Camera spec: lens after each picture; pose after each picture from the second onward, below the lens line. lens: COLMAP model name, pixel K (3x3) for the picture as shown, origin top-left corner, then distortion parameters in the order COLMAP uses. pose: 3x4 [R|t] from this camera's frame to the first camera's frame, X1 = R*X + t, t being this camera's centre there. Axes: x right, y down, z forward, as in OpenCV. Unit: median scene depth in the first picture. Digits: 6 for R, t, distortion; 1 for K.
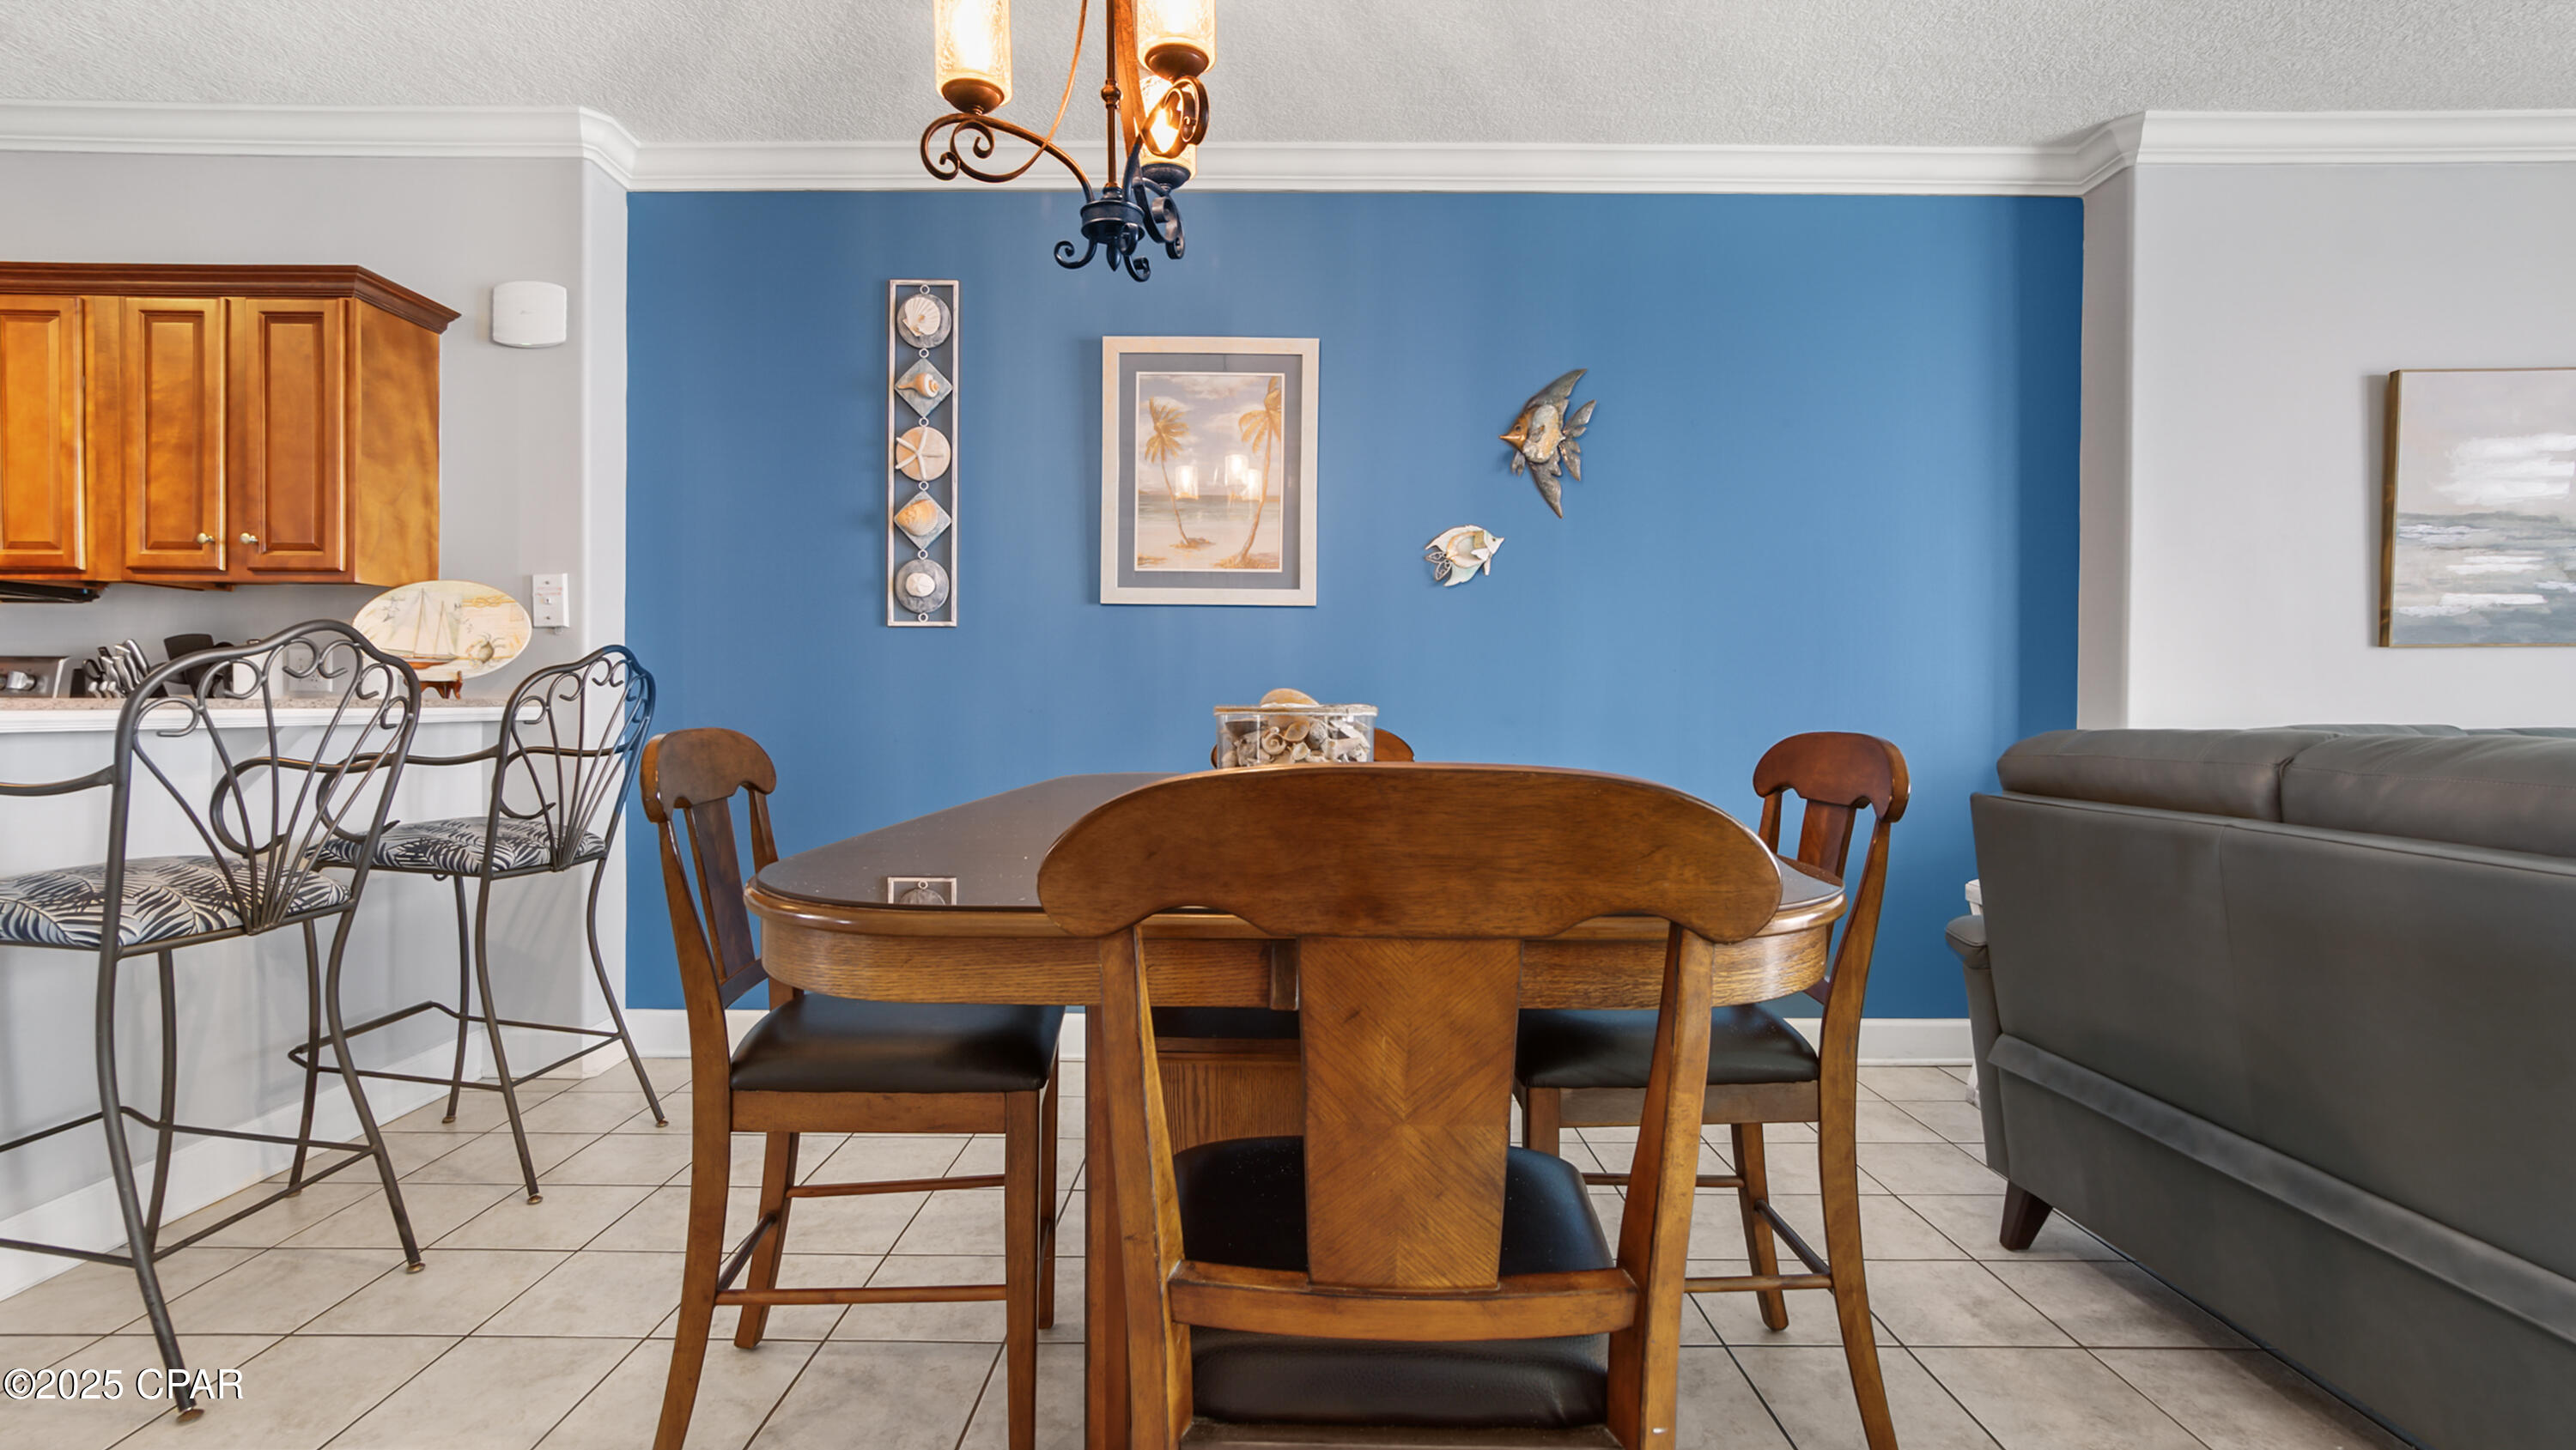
lens RADIAL K [[1143.4, 0, 1290.3], [0, 1143.4, 713.0], [0, 0, 1]] dist [-0.003822, 0.007378]
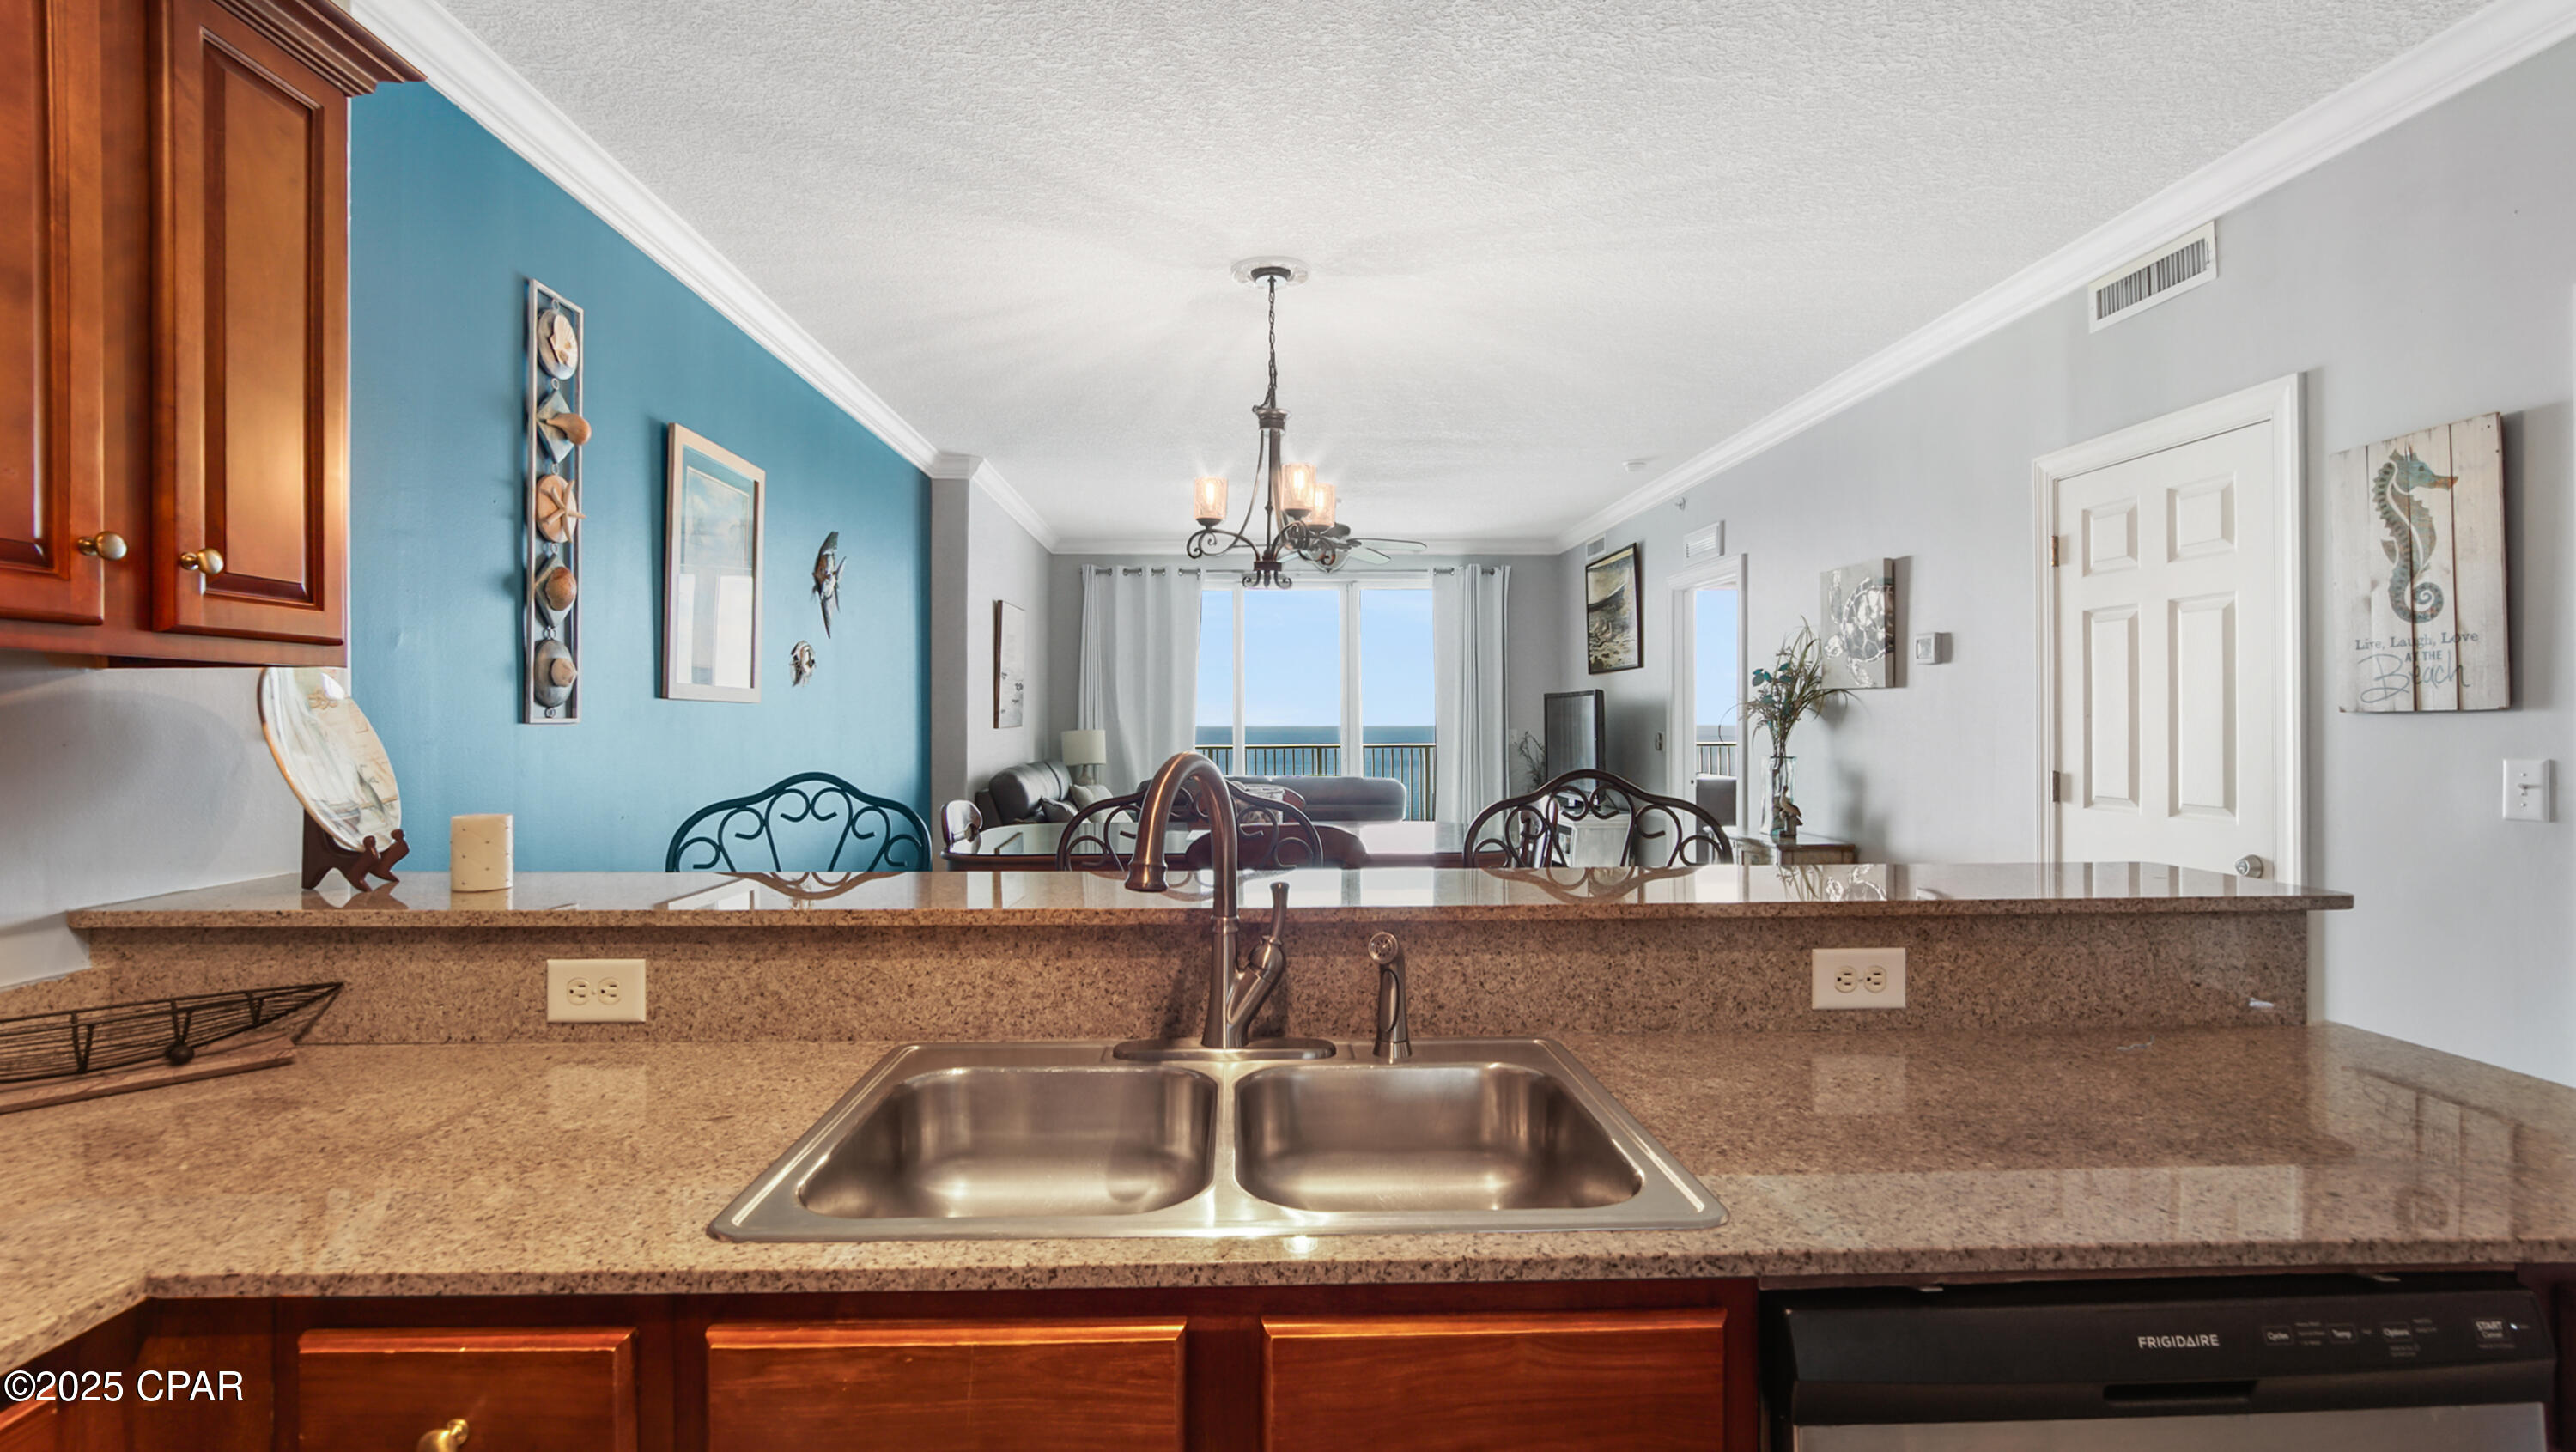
lens RADIAL K [[1185.6, 0, 1241.5], [0, 1185.6, 720.3], [0, 0, 1]] dist [-0.021599, 0.013289]
pose [[-0.018568, -0.009861, 0.999779, -1.261446], [0.012986, 0.999865, 0.010103, -0.088166], [-0.999743, 0.013171, -0.018437, 0.584913]]
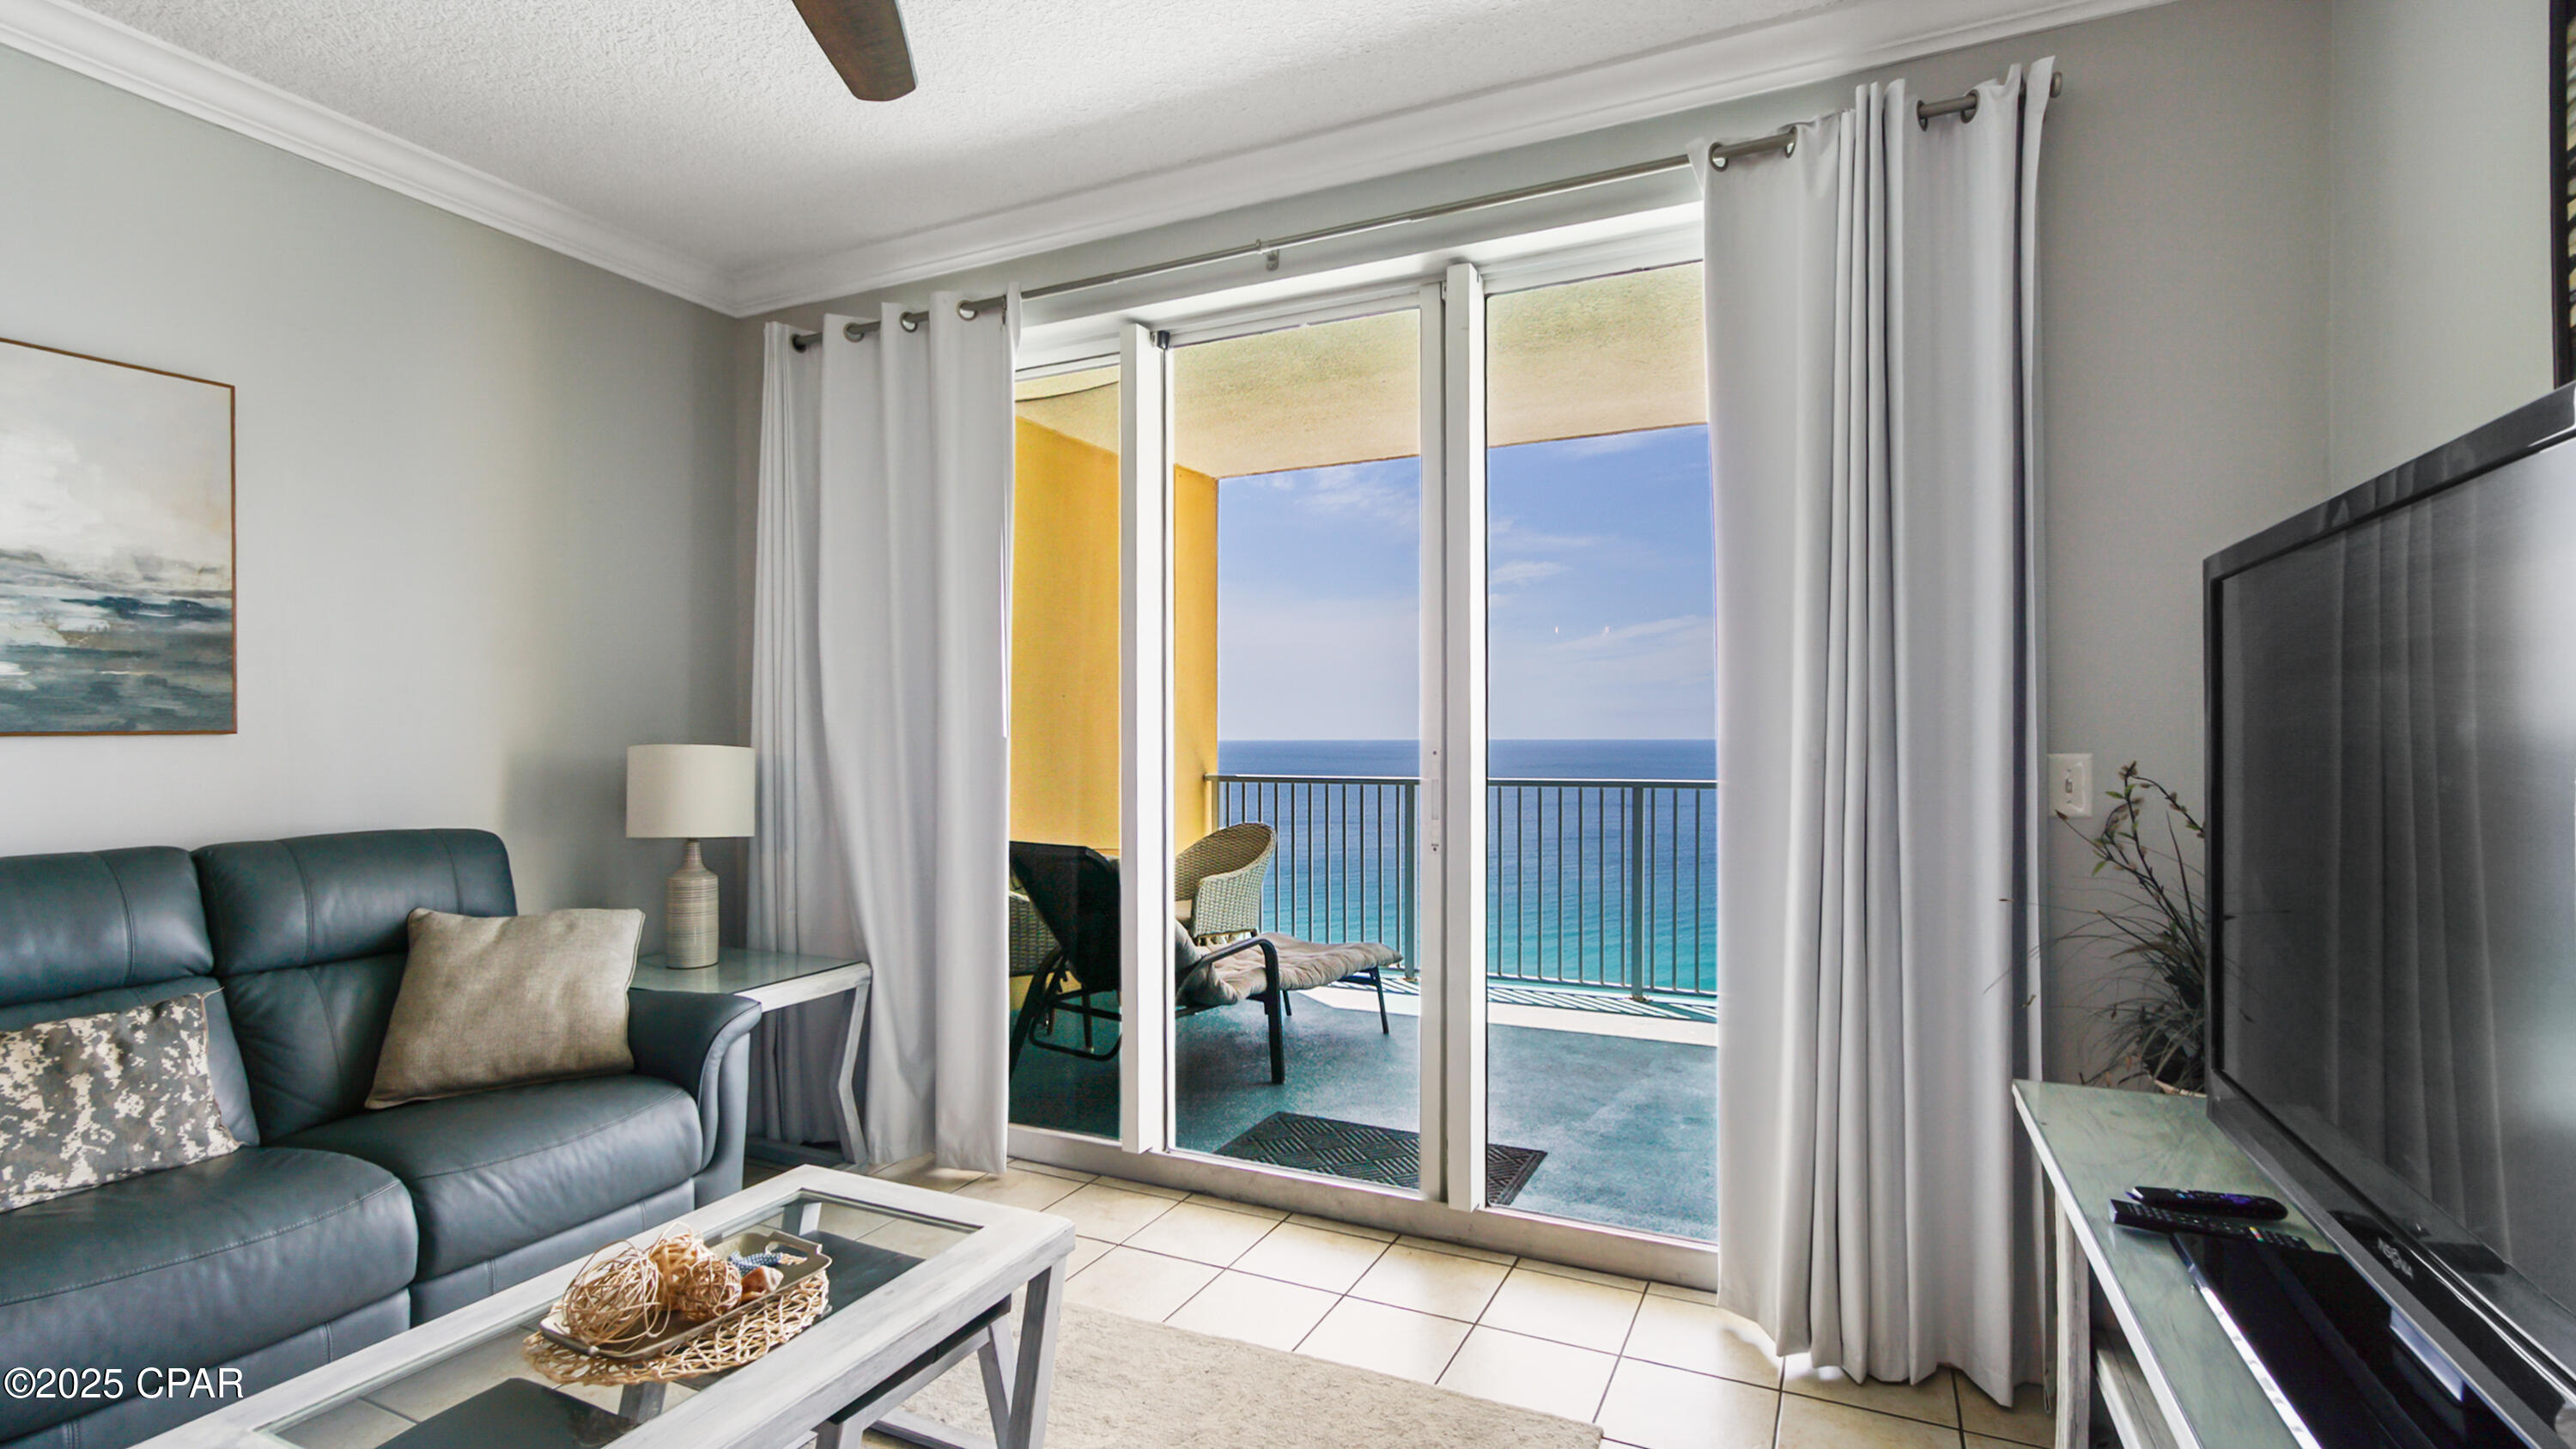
lens RADIAL K [[1127.1, 0, 1323.8], [0, 1127.1, 735.4], [0, 0, 1]] dist [-0.005264, 0.000136]
pose [[0.431171, -0.010460, 0.902210, 0.814447], [0.015361, 0.999873, 0.004251, -0.049422], [-0.902140, 0.012026, 0.431277, -0.012576]]
